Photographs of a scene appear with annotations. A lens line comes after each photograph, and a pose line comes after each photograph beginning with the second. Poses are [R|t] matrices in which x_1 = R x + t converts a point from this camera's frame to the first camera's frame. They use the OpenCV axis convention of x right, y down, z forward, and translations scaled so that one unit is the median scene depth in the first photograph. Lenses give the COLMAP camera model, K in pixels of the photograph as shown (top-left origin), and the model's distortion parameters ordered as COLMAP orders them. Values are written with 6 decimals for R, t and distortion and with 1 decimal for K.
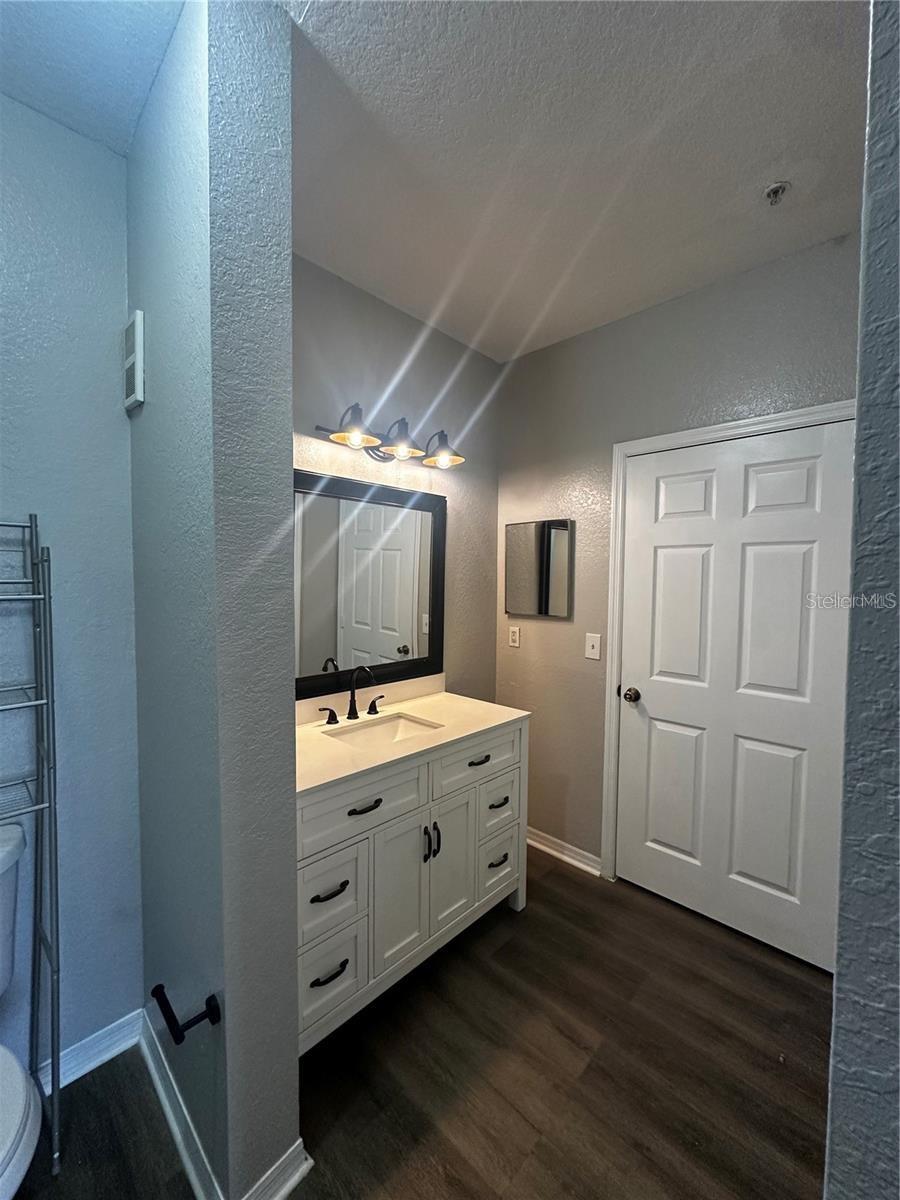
lens RADIAL K [[473.8, 0, 450.0], [0, 473.8, 600.0], [0, 0, 1]] dist [0.024544, -0.000119]
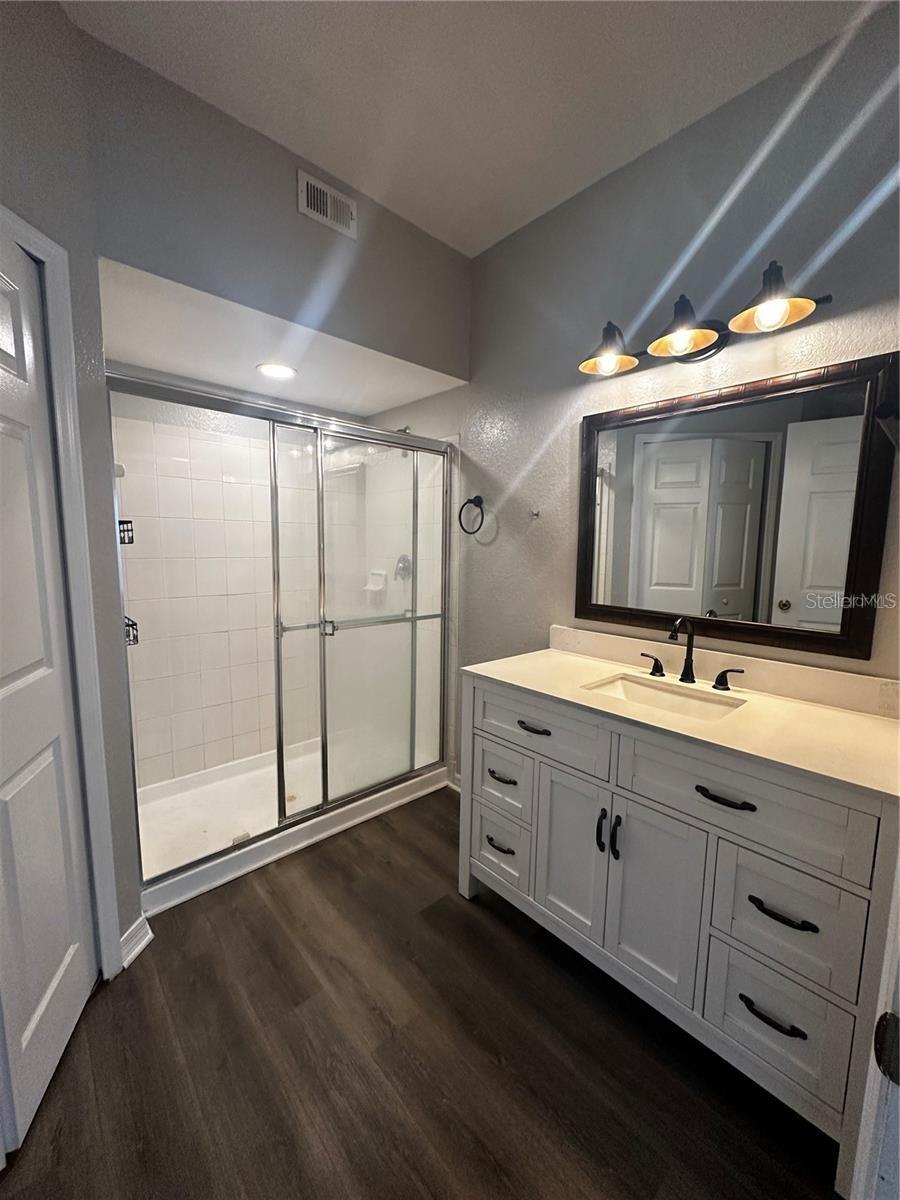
lens RADIAL K [[473.8, 0, 450.0], [0, 473.8, 600.0], [0, 0, 1]] dist [0.024544, -0.000119]
pose [[-0.059086, 0.120782, -0.990919, 0.634692], [-0.024958, 0.992164, 0.122422, 0.022560], [0.997941, 0.031965, -0.055609, 0.660616]]
